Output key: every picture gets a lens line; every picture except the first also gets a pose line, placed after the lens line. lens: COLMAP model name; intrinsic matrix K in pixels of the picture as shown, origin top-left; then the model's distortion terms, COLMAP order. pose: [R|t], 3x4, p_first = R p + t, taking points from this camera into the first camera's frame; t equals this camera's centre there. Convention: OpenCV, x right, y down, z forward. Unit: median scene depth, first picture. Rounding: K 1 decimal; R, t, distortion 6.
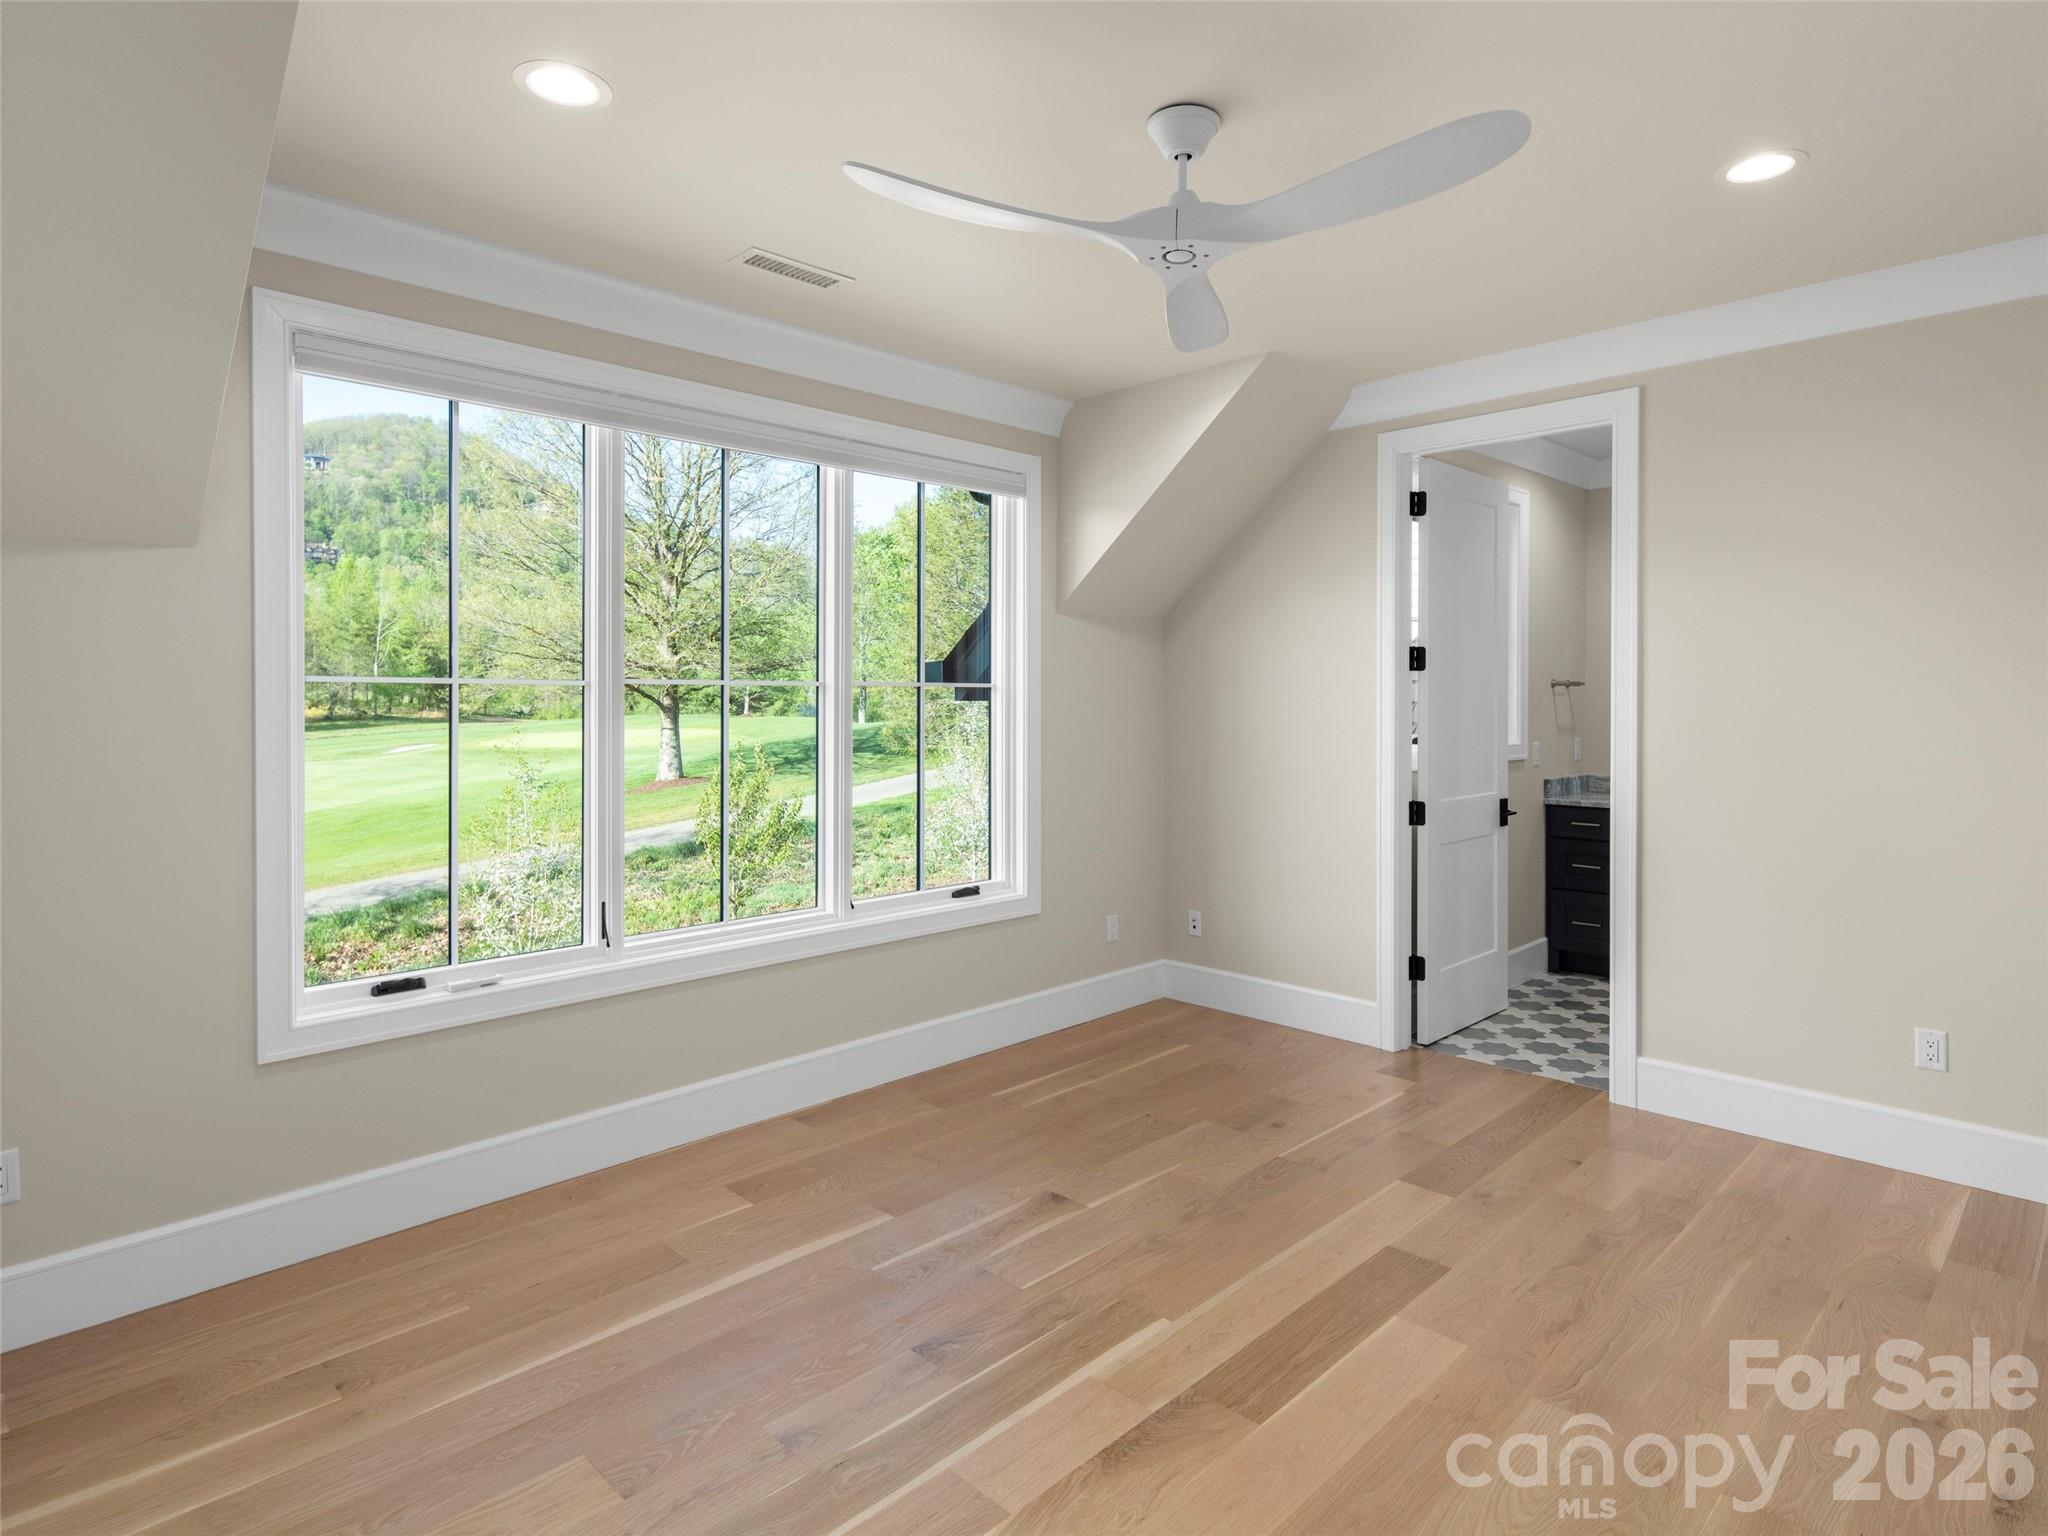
lens RADIAL K [[1132.6, 0, 1018.9], [0, 1132.6, 721.2], [0, 0, 1]] dist [0.001369, -0.000613]
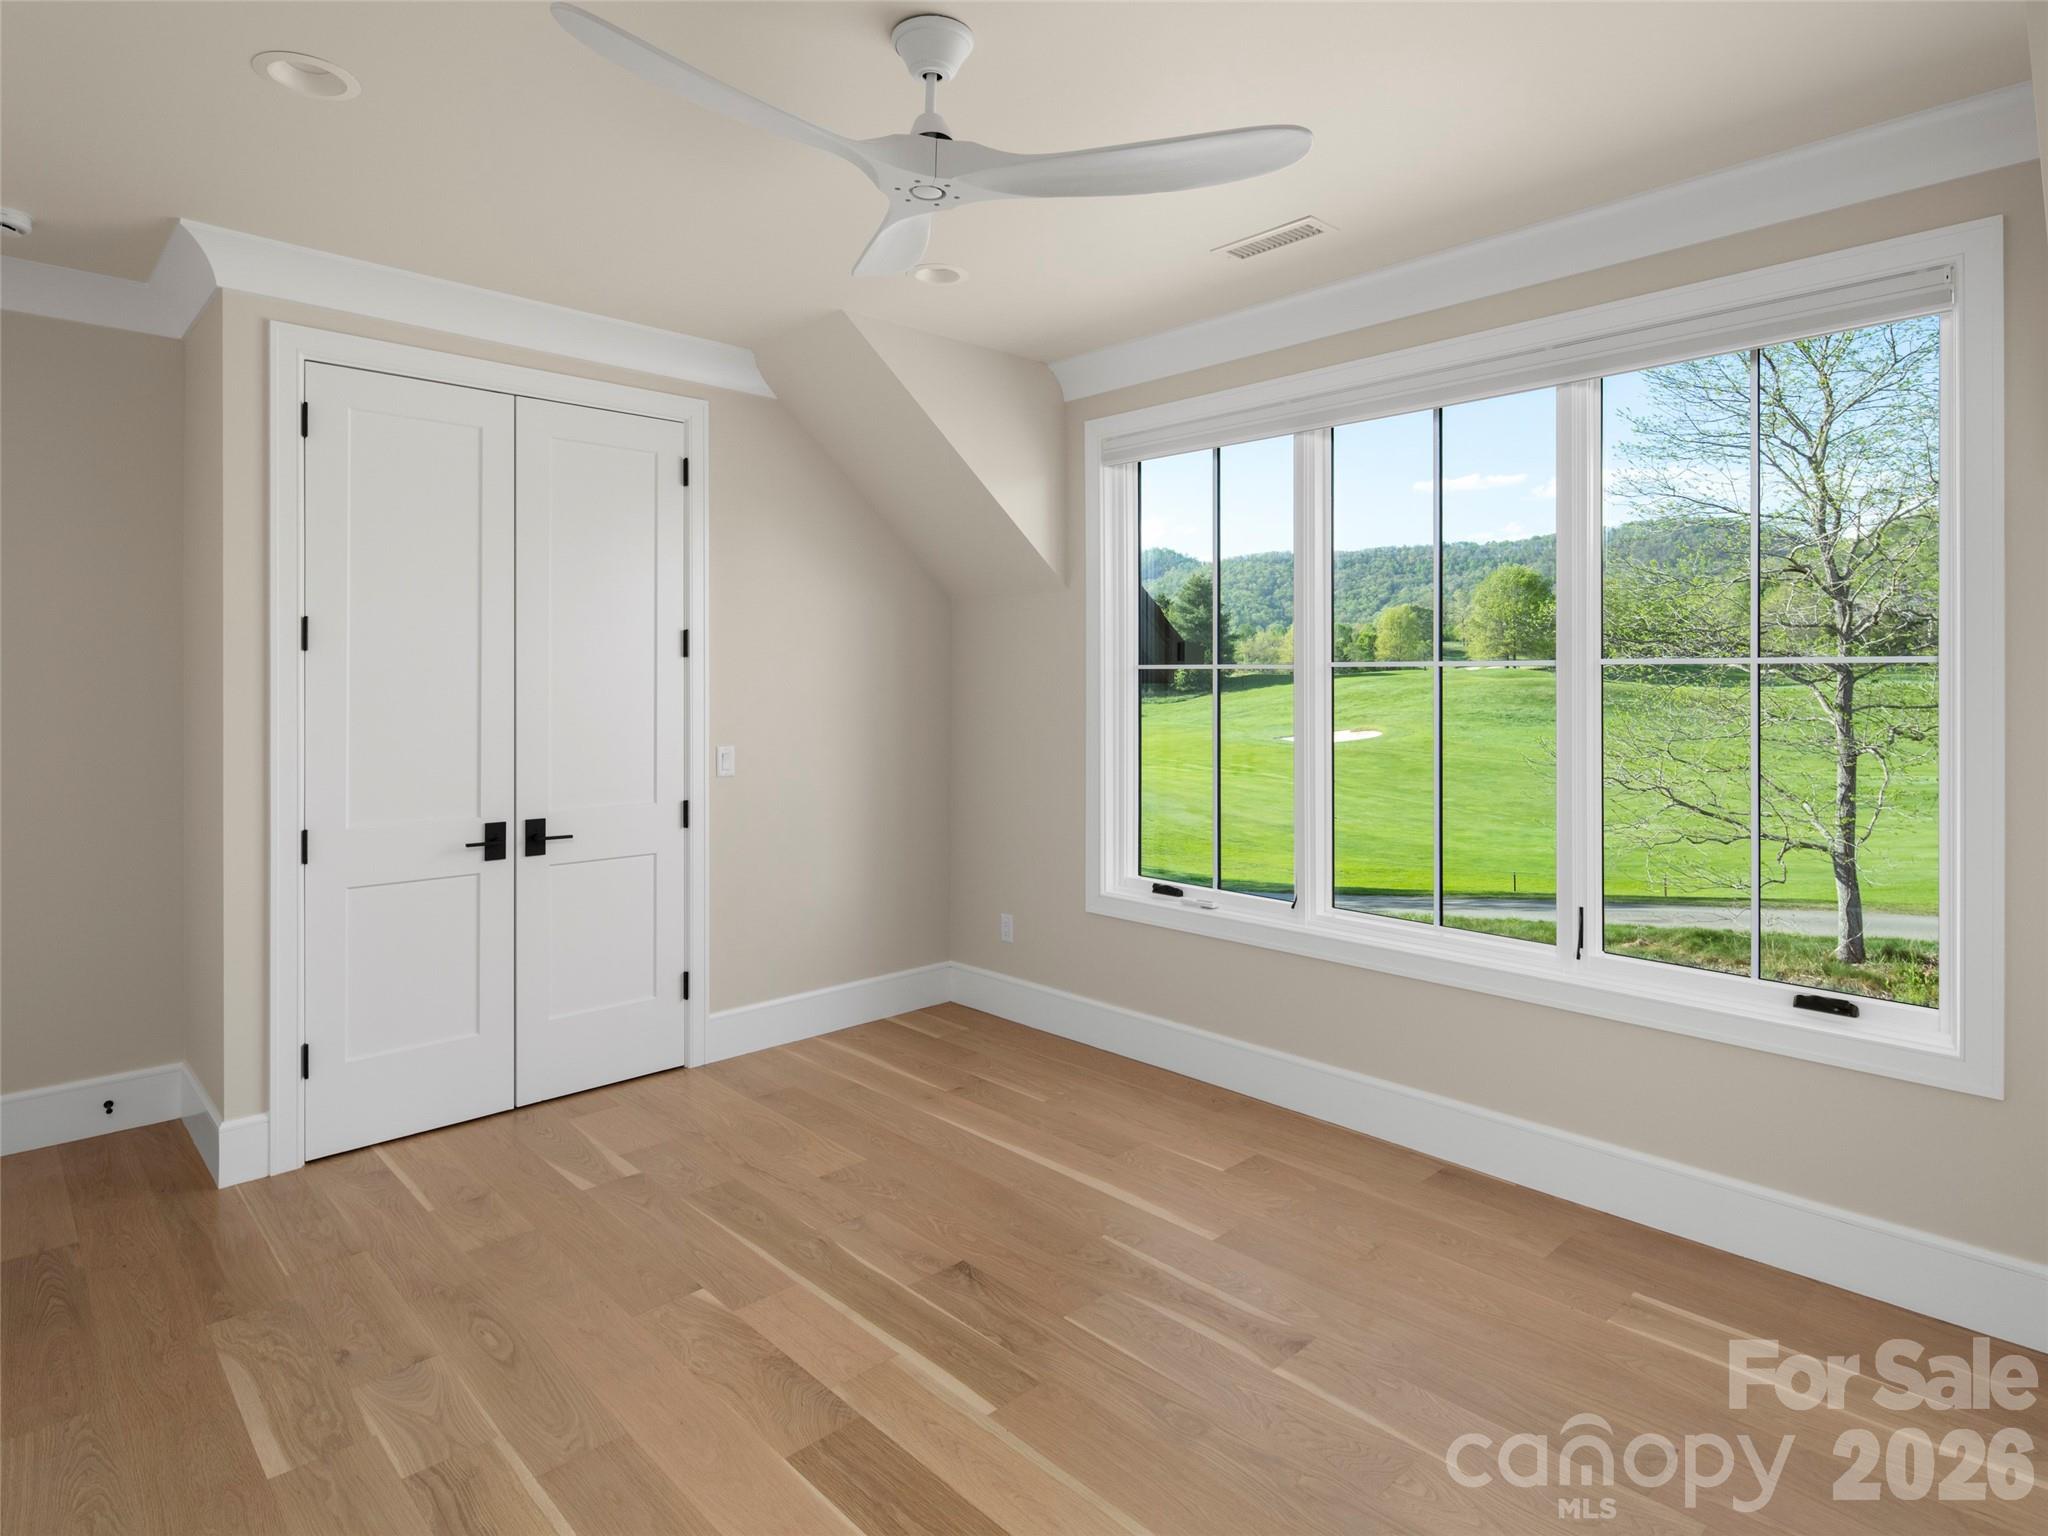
lens RADIAL K [[1107.4, 0, 1032.3], [0, 1107.4, 689.1], [0, 0, 1]] dist [0.002621, -0.000357]
pose [[-0.011928, 0.010736, -0.999871, 0.926639], [-0.019352, 0.999753, 0.010966, -0.024659], [0.999742, 0.019480, -0.011717, 0.994327]]
